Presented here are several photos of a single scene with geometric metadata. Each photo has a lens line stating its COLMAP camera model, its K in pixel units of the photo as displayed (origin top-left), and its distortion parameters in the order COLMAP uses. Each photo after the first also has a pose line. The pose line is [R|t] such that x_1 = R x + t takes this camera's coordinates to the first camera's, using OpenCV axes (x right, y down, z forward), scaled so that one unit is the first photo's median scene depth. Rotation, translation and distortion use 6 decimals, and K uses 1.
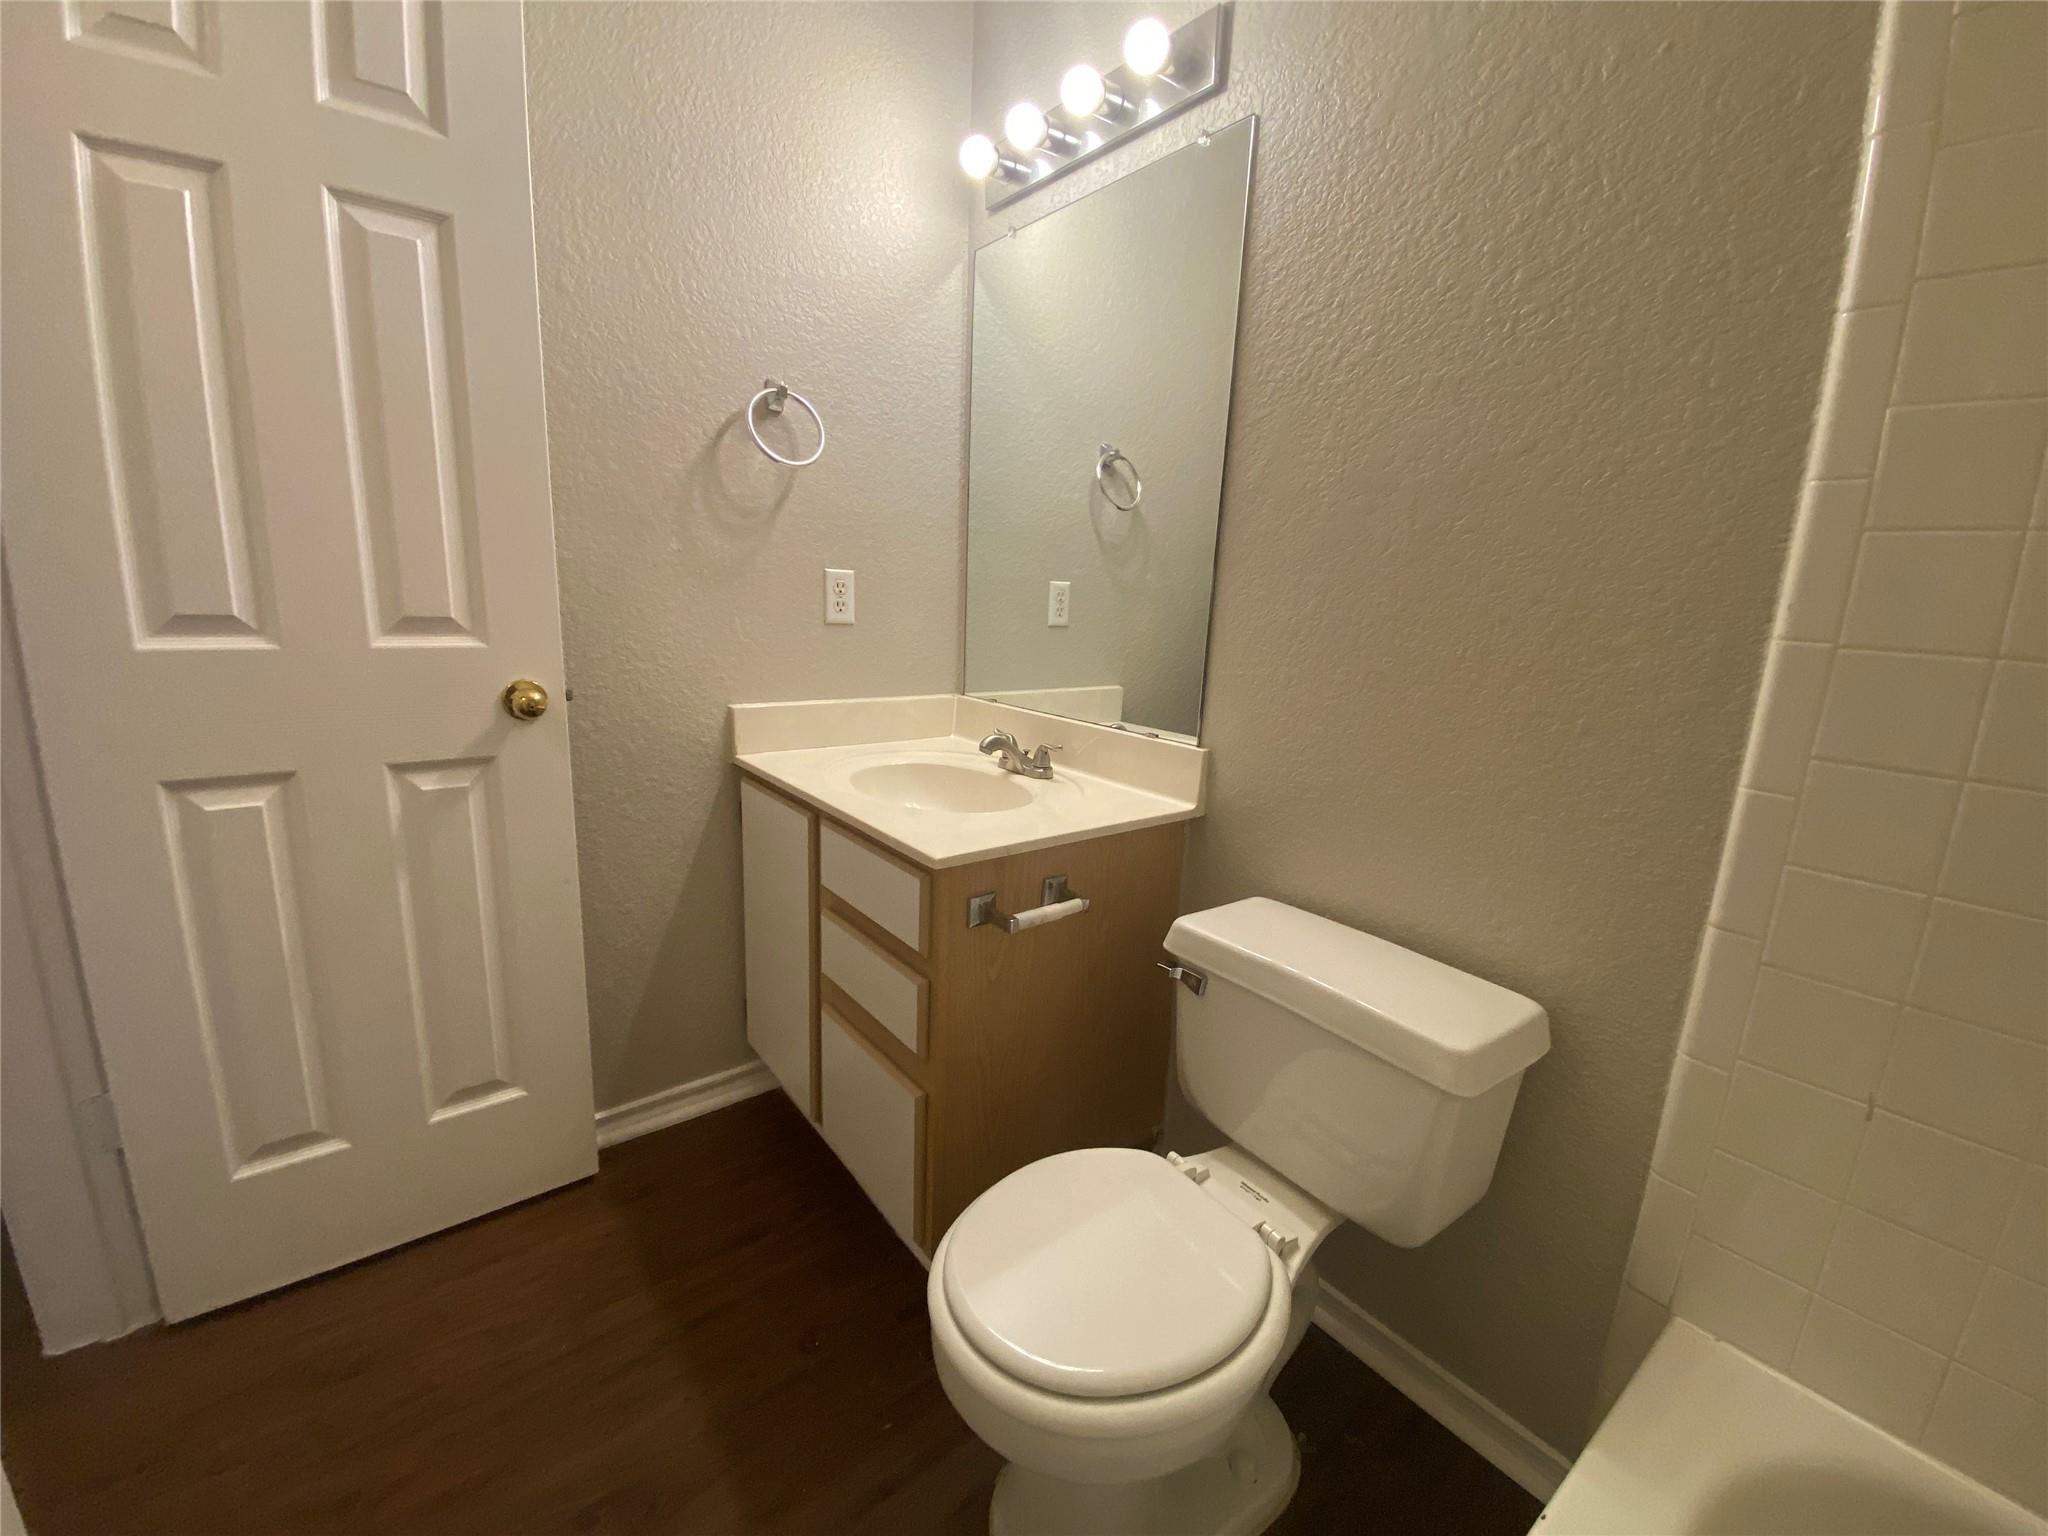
lens RADIAL K [[826.4, 0, 1100.5], [0, 826.4, 769.8], [0, 0, 1]] dist [-0.000207, -0.013936]
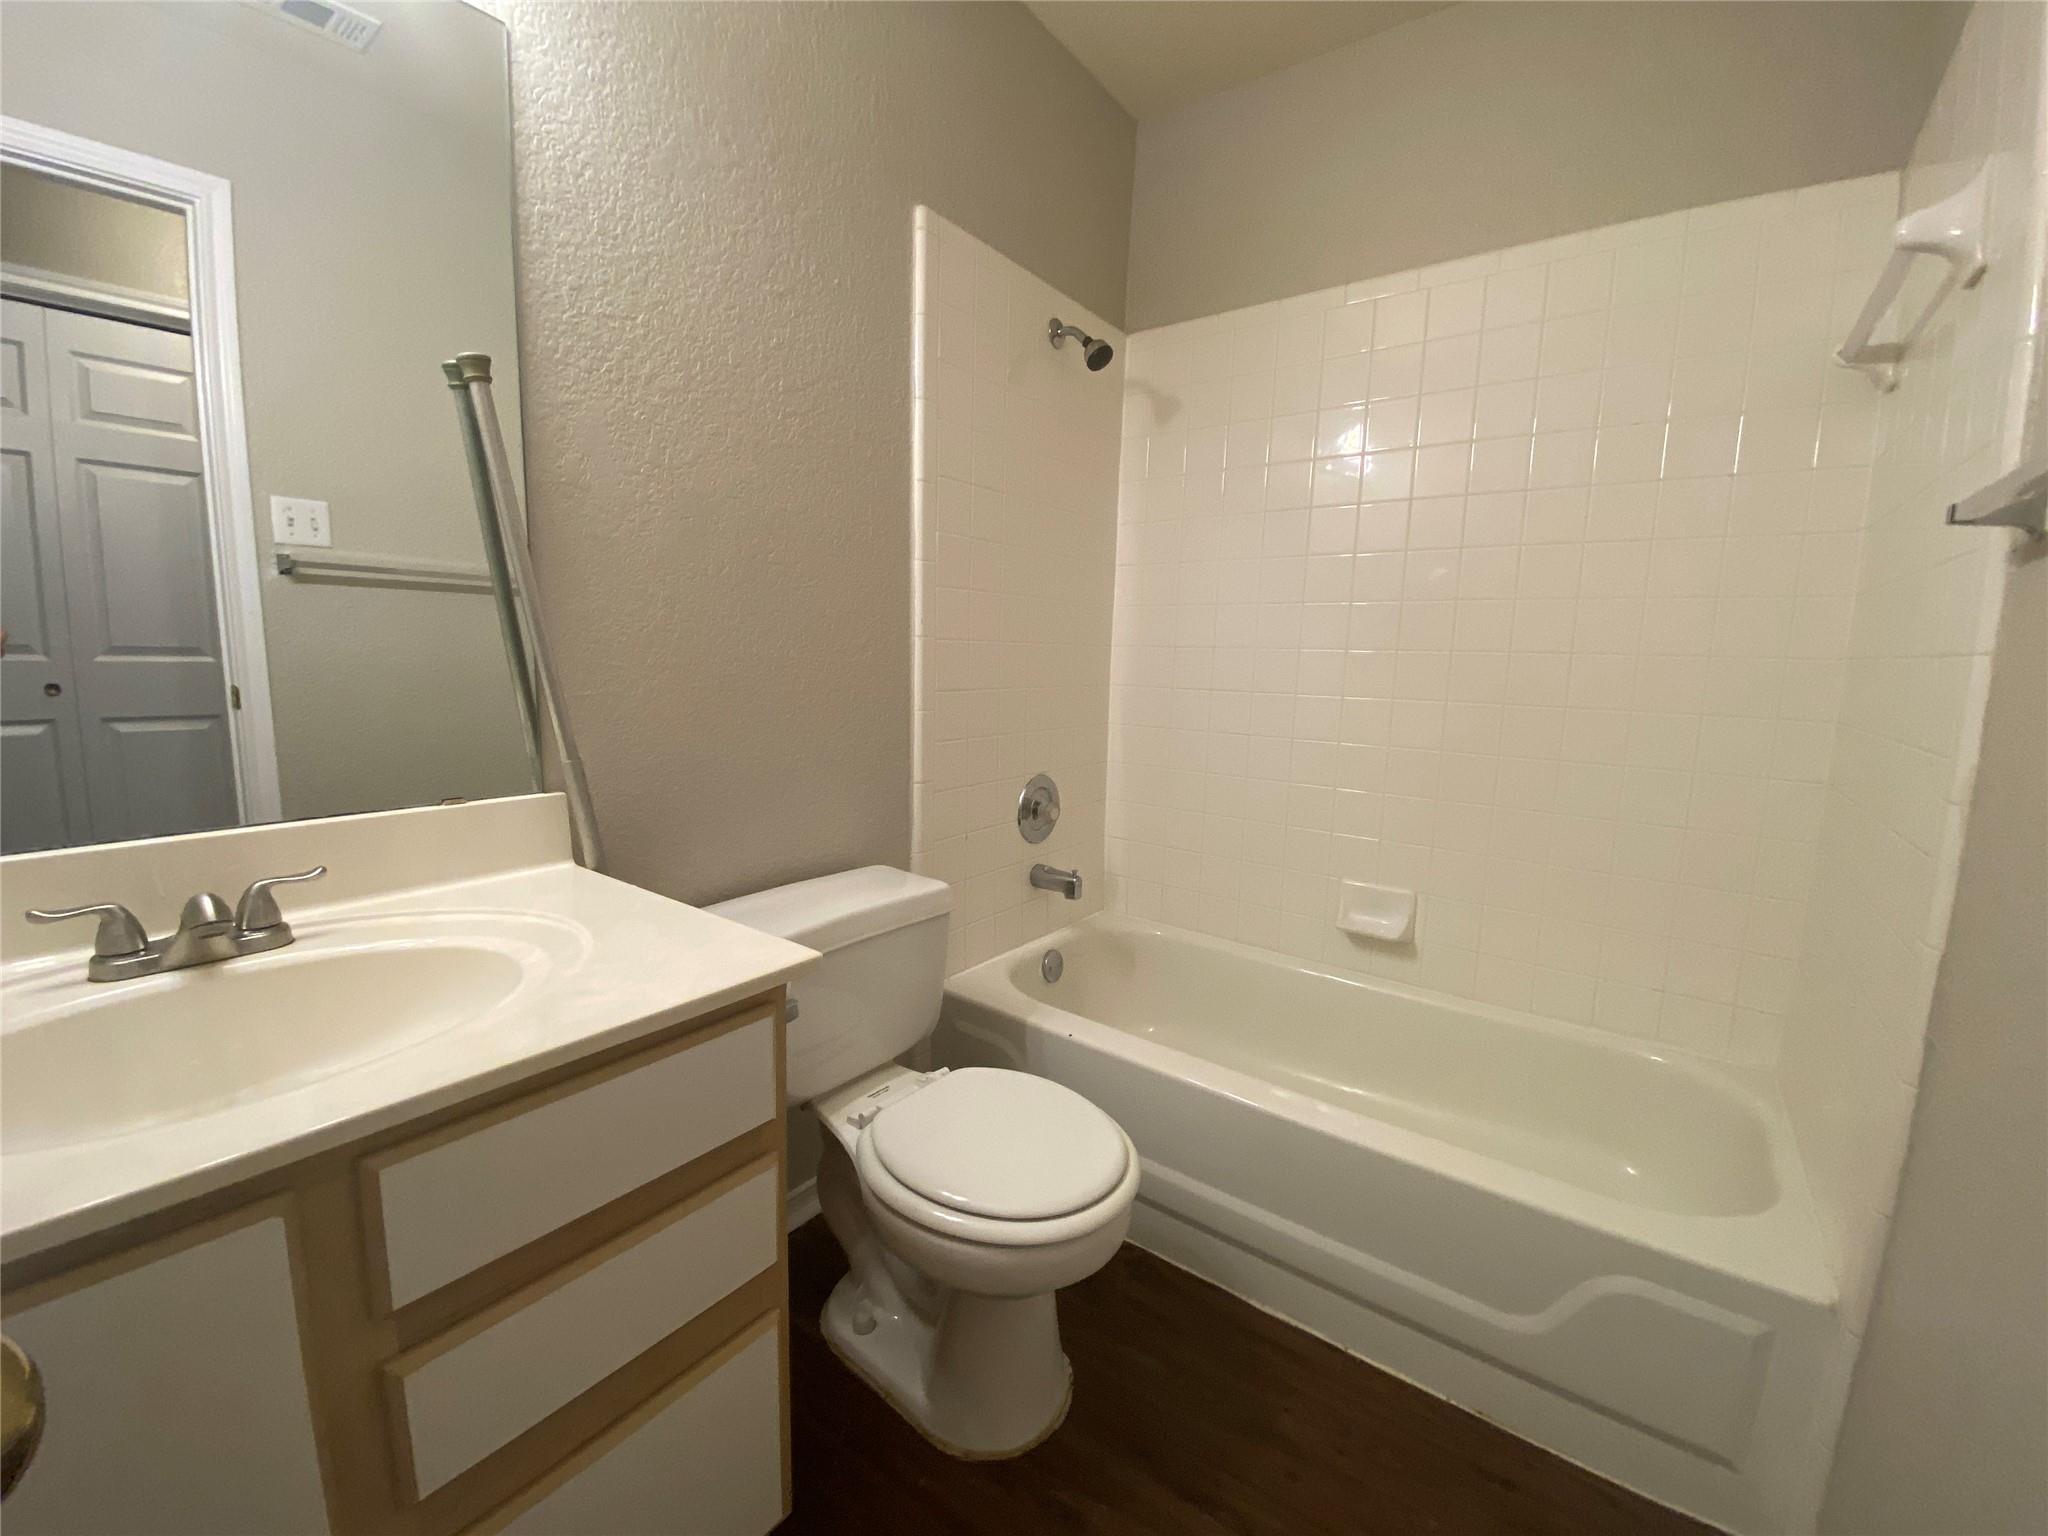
lens RADIAL K [[828.6, 0, 1018.5], [0, 828.6, 768.0], [0, 0, 1]] dist [0.001474, -0.013913]
pose [[-0.209731, -0.193584, 0.958404, -0.901069], [0.164873, 0.959167, 0.229818, -0.197153], [-0.963758, 0.206215, -0.169250, 0.846107]]
